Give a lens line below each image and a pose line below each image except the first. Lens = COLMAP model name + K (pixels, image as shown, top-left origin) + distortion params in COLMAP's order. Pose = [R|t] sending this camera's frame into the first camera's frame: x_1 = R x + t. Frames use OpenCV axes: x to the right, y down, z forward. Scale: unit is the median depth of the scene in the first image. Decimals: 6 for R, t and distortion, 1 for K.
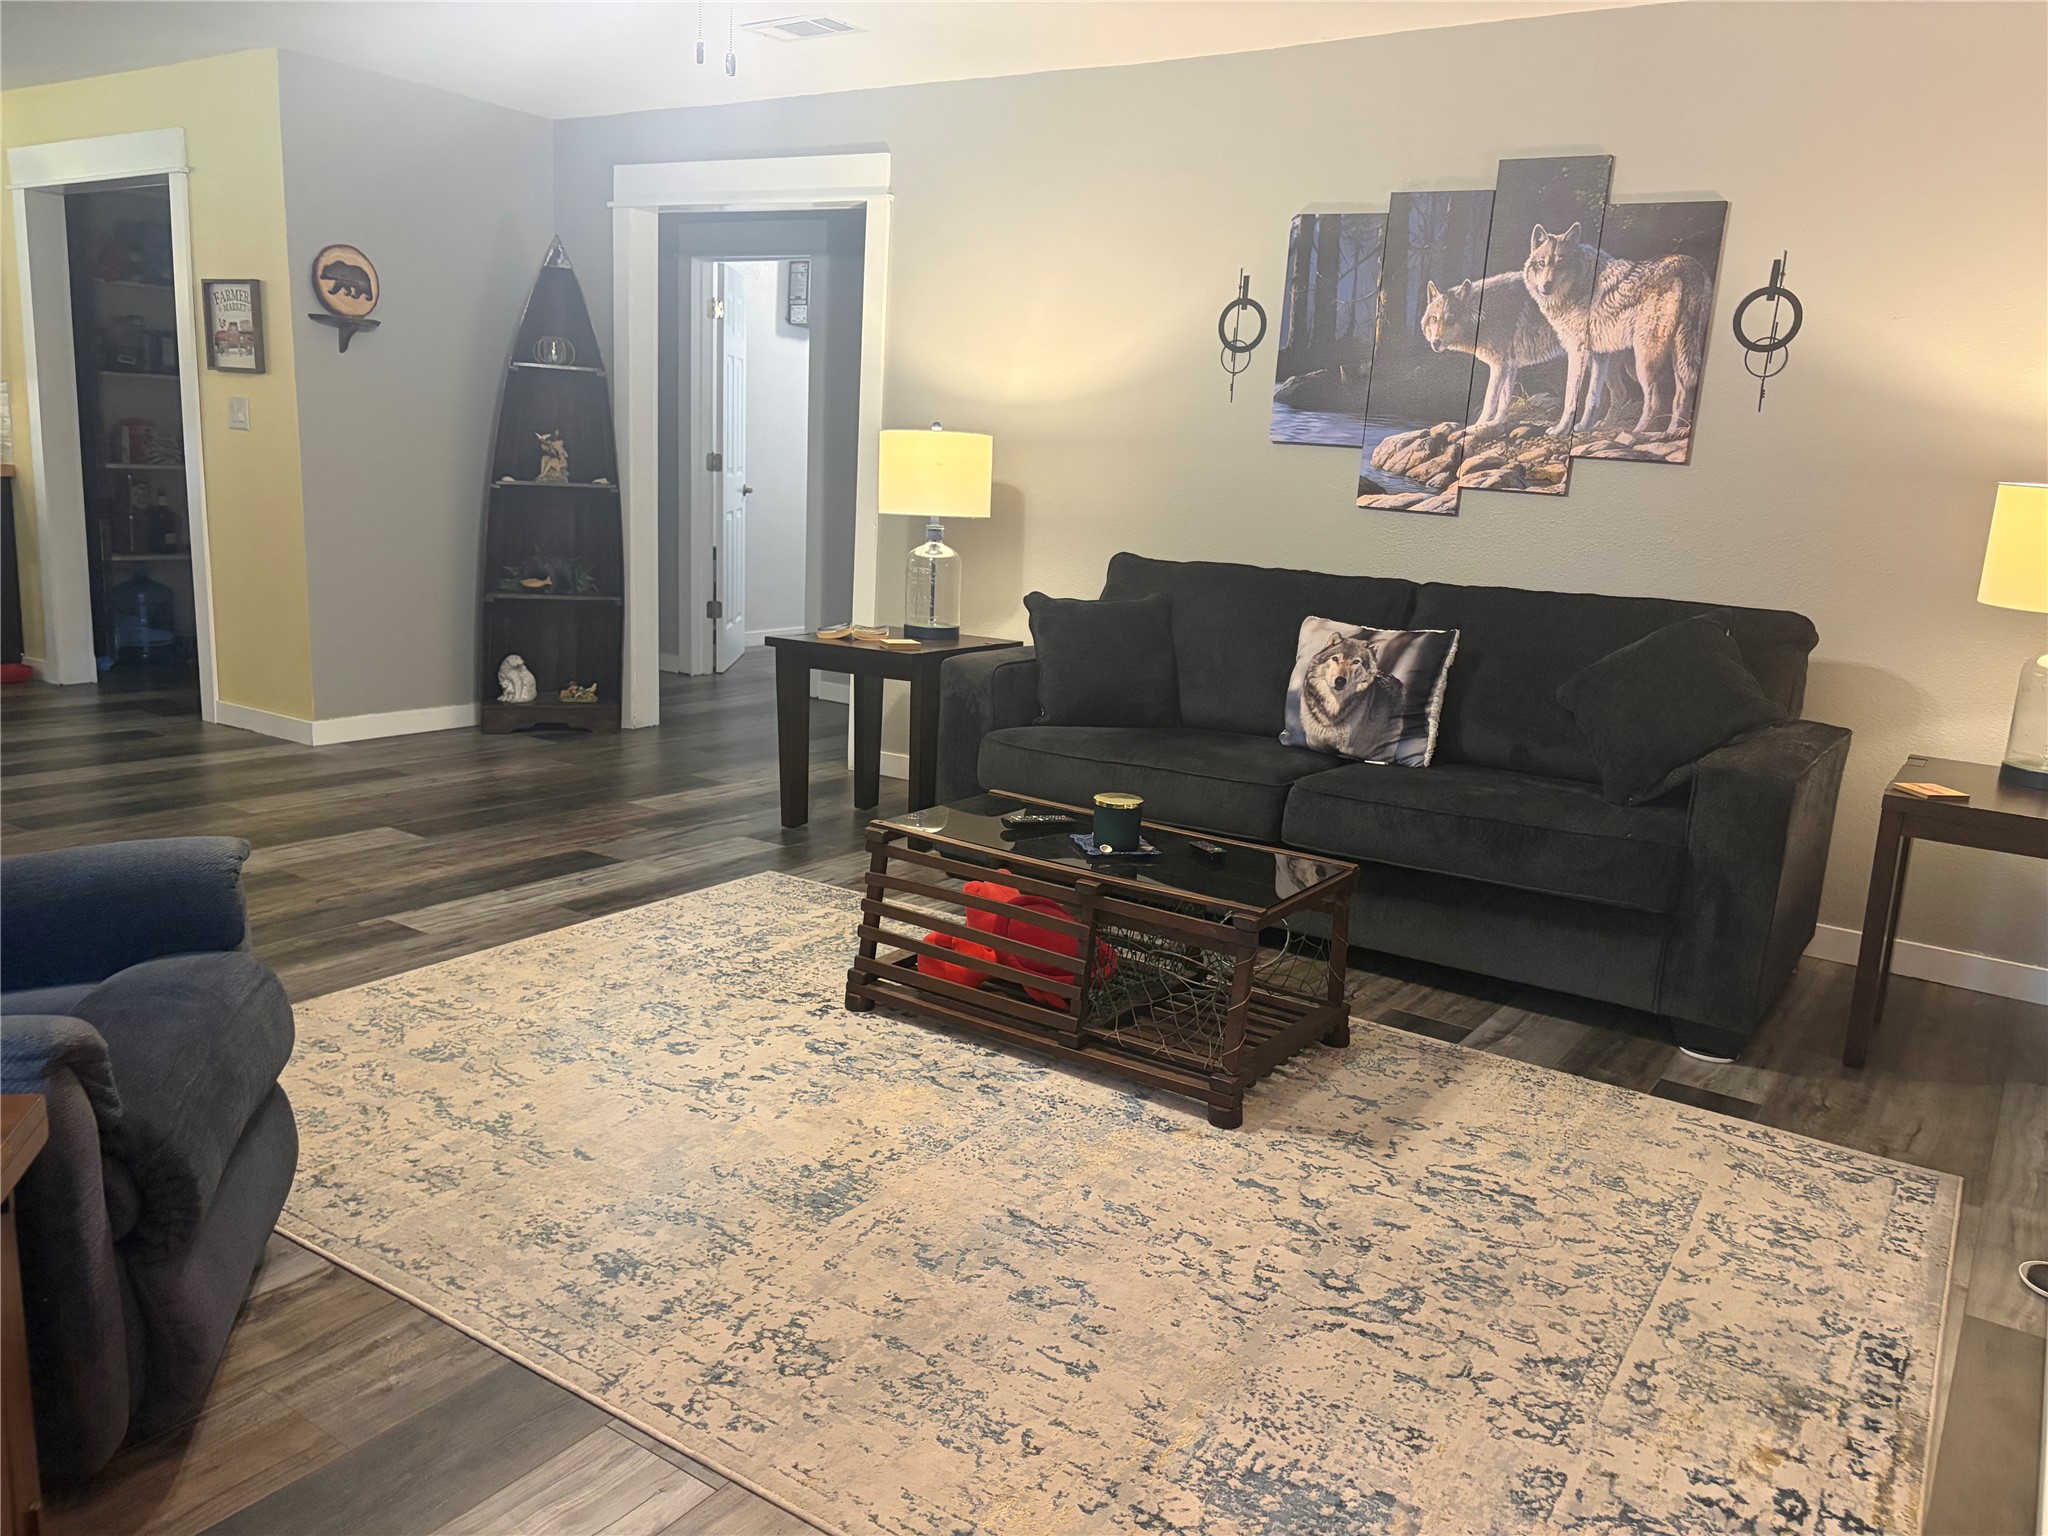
lens RADIAL K [[1537.1, 0, 1027.0], [0, 1537.1, 765.5], [0, 0, 1]] dist [0.045516, -0.065026]
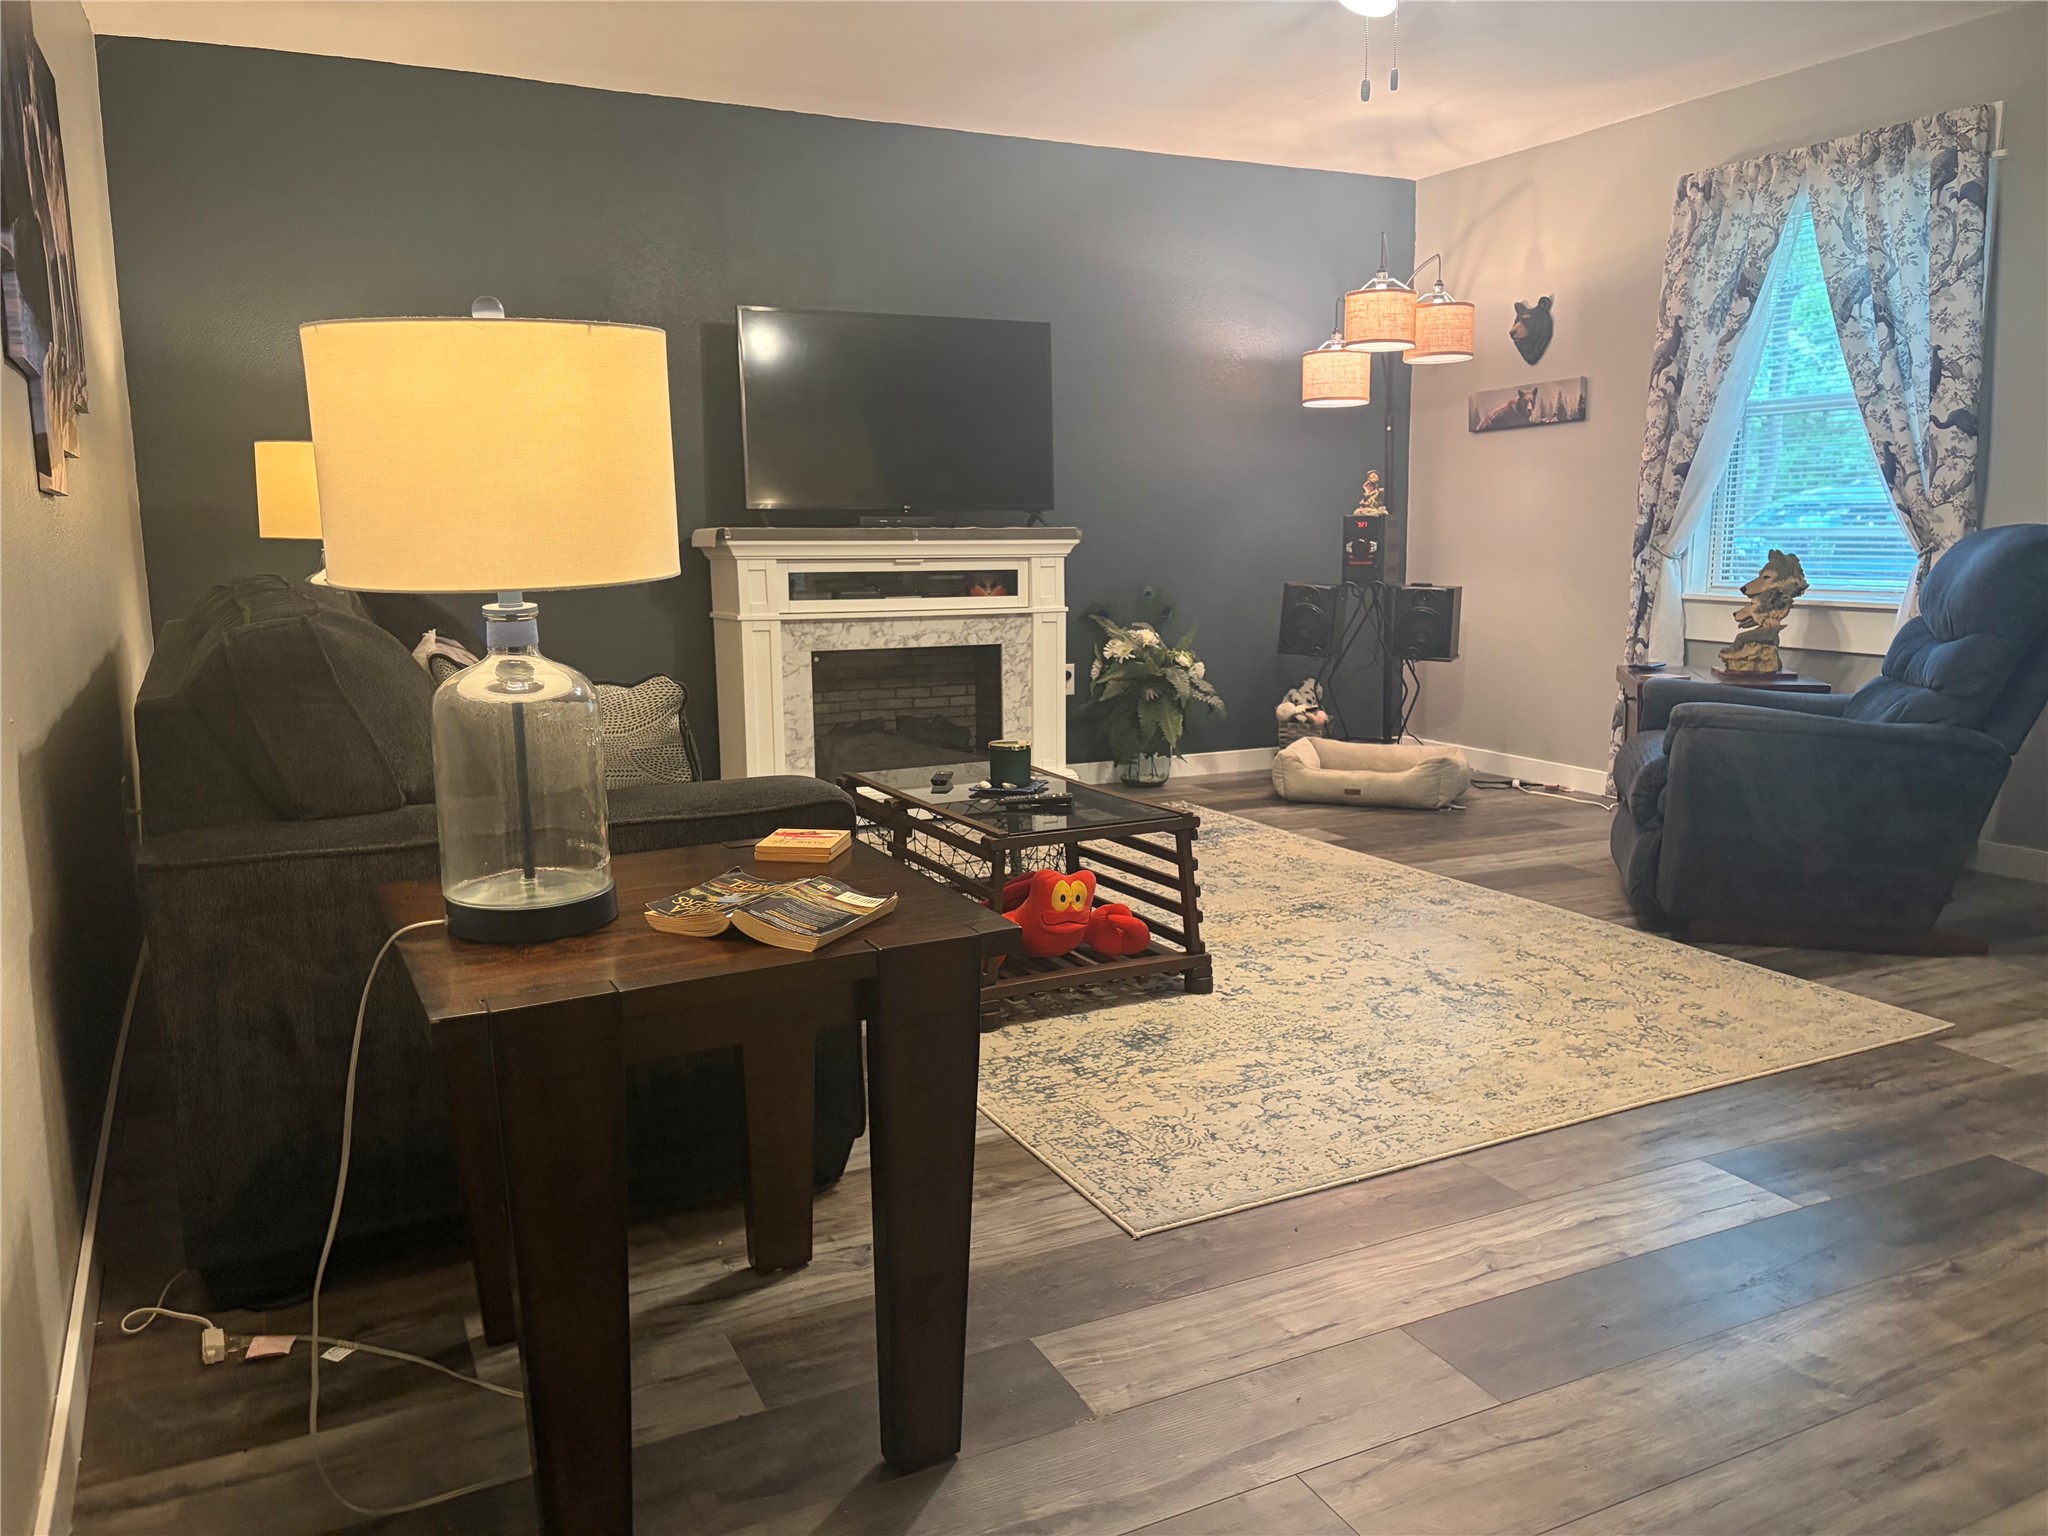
lens RADIAL K [[1537.1, 0, 1023.1], [0, 1537.1, 766.5], [0, 0, 1]] dist [0.045516, -0.065026]
pose [[-0.863468, -0.121859, 0.489463, -0.439594], [0.072566, 0.930273, 0.359619, -0.322468], [-0.499157, 0.346038, -0.794418, 1.628984]]
